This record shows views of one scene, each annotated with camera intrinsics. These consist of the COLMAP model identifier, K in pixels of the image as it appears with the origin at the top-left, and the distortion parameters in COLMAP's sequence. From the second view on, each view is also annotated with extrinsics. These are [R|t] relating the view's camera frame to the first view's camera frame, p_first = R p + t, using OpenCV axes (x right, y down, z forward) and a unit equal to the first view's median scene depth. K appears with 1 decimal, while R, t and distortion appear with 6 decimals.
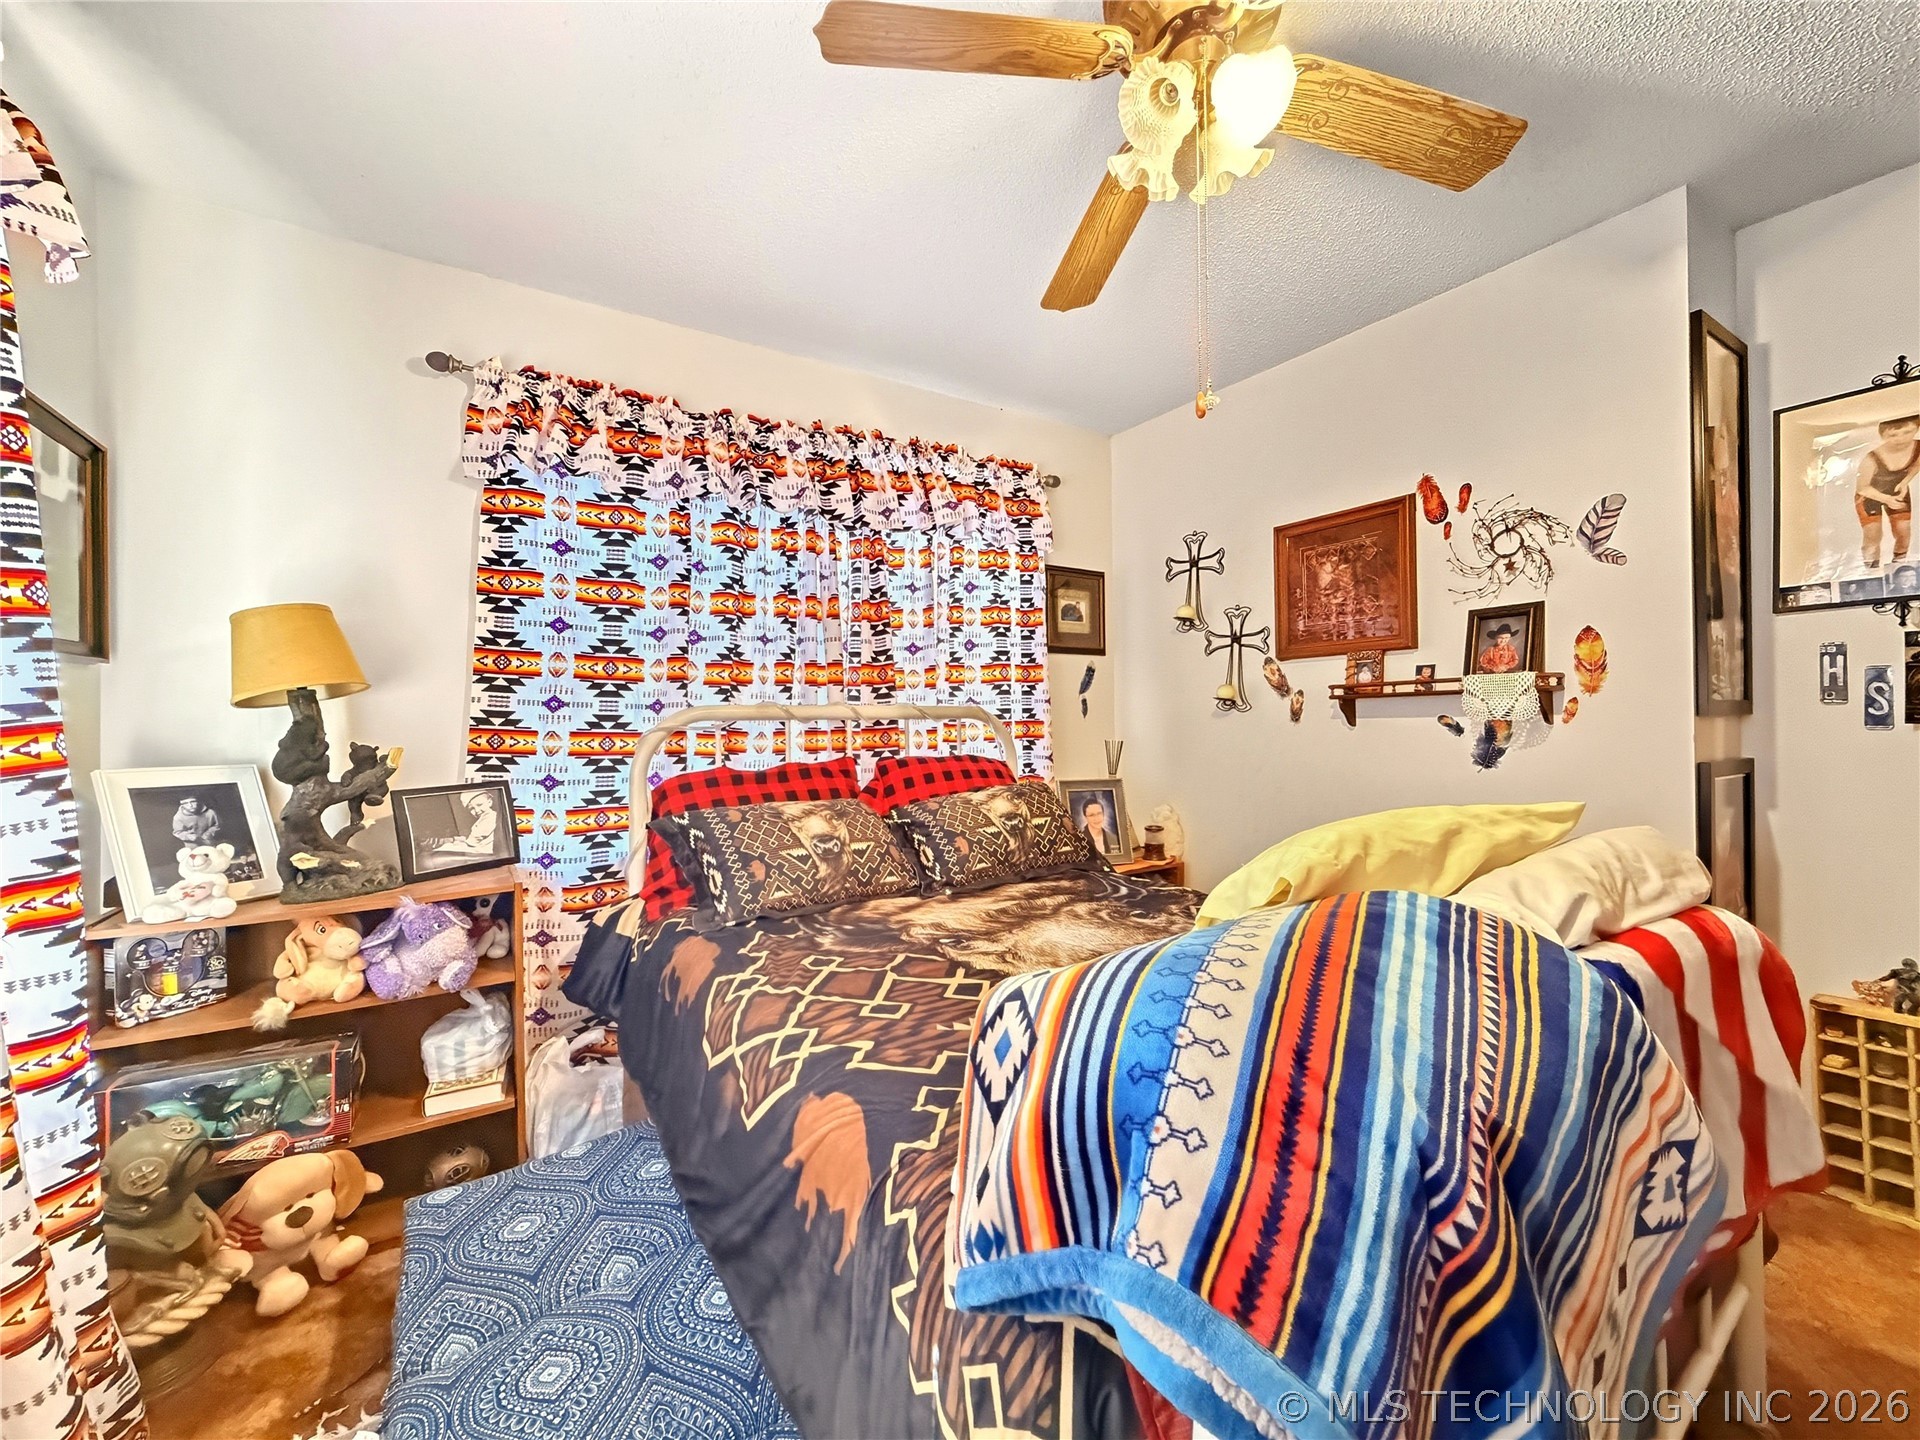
lens RADIAL K [[809.0, 0, 957.9], [0, 809.0, 695.5], [0, 0, 1]] dist [-0.000345, 0.000111]
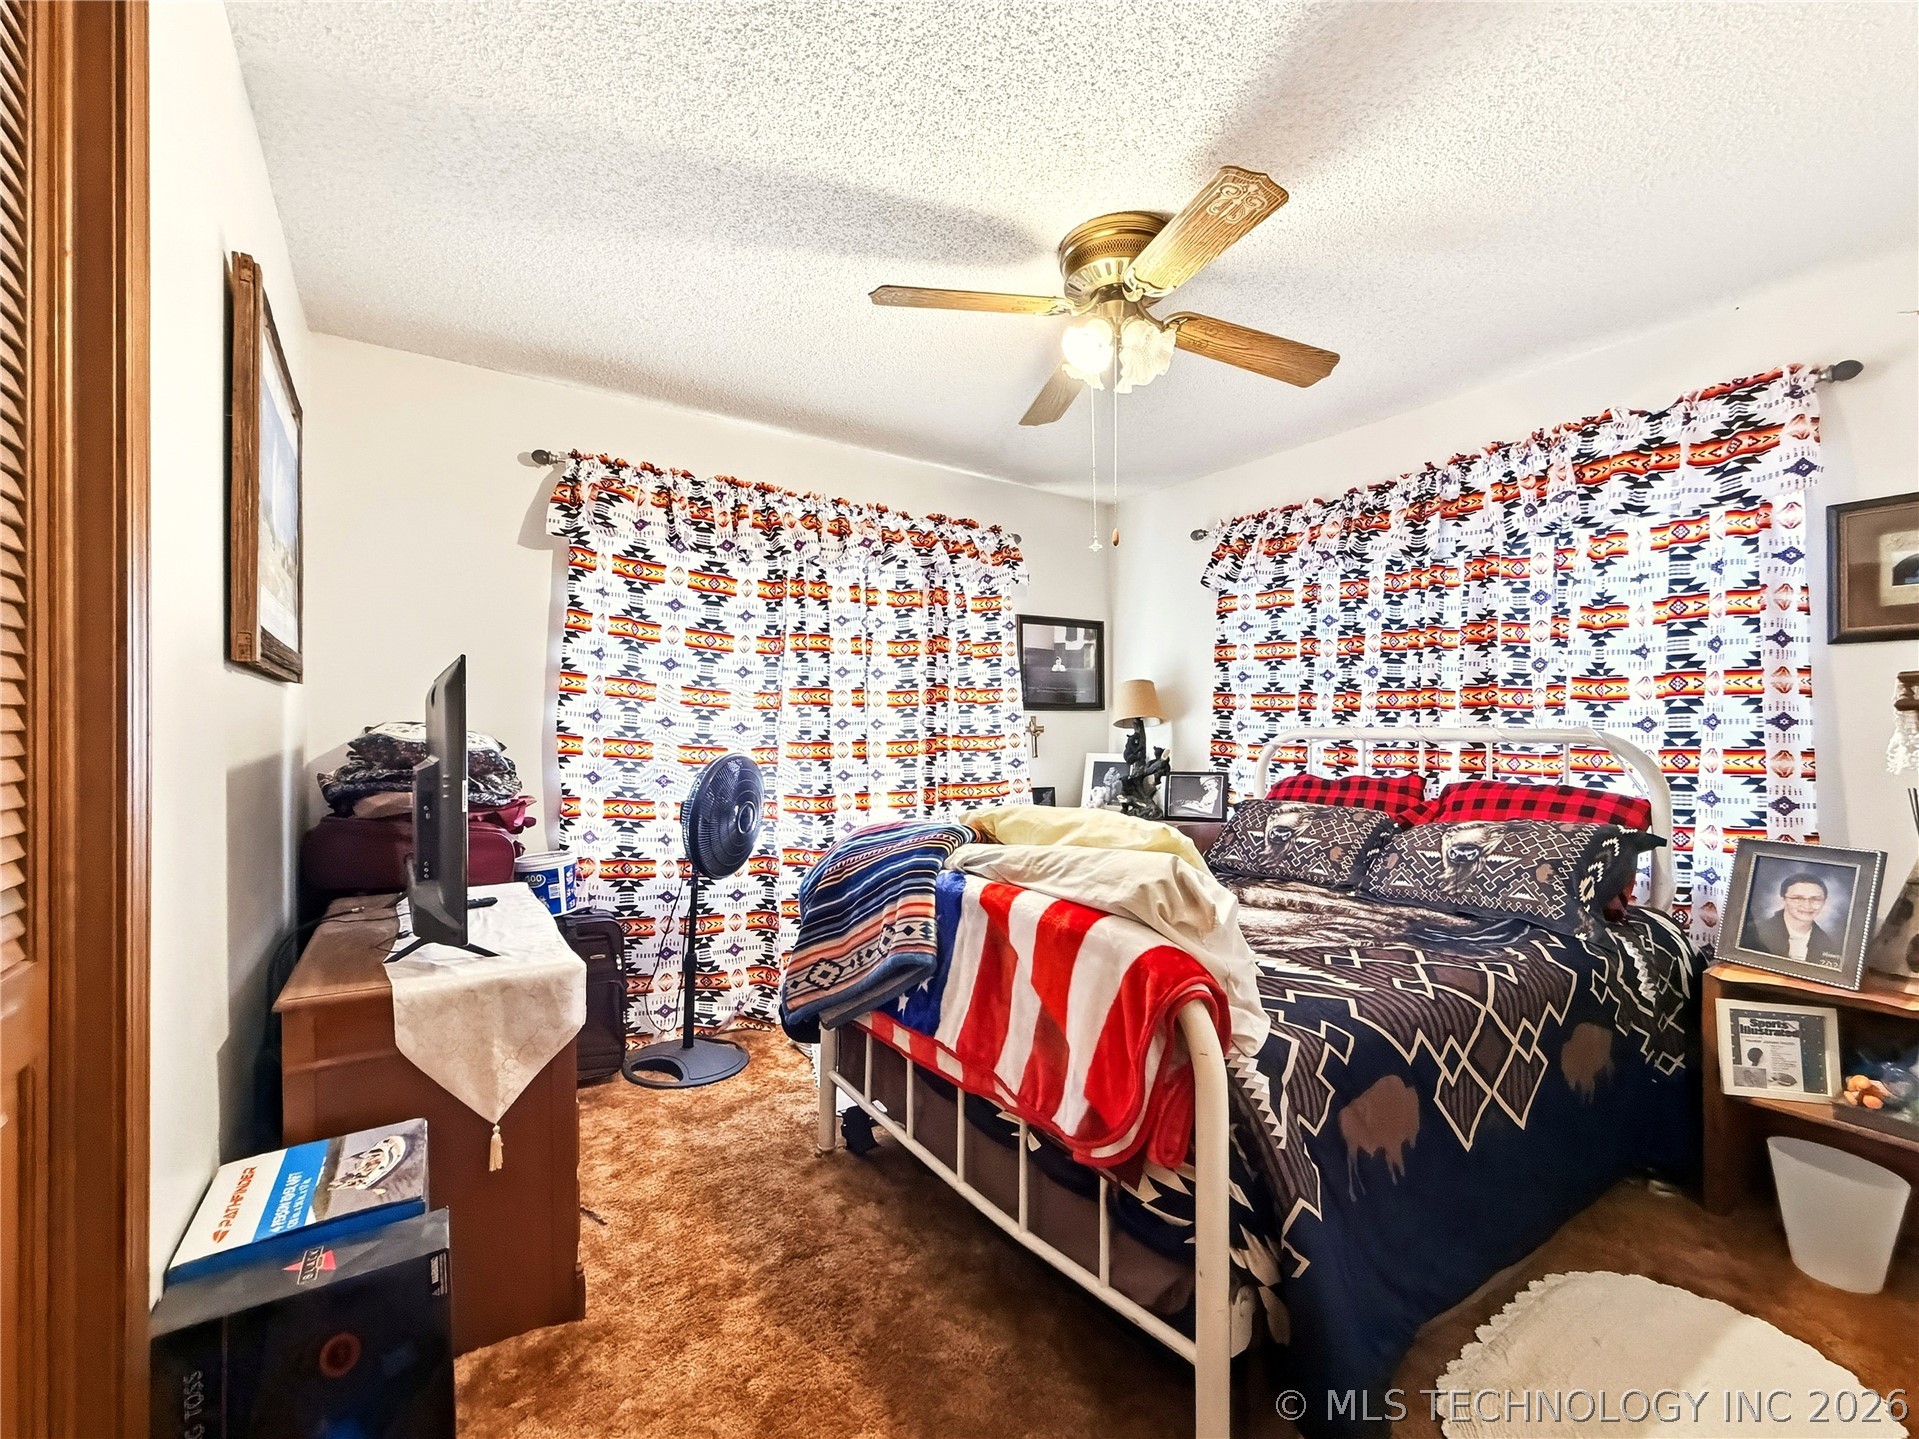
lens RADIAL K [[790.7, 0, 955.8], [0, 790.7, 732.8], [0, 0, 1]] dist [0.000519, 0.000076]
pose [[-0.001774, 0.011408, -0.999933, 1.050446], [0.018960, 0.999756, 0.011373, -0.005461], [0.999819, -0.018938, -0.001990, 0.437450]]
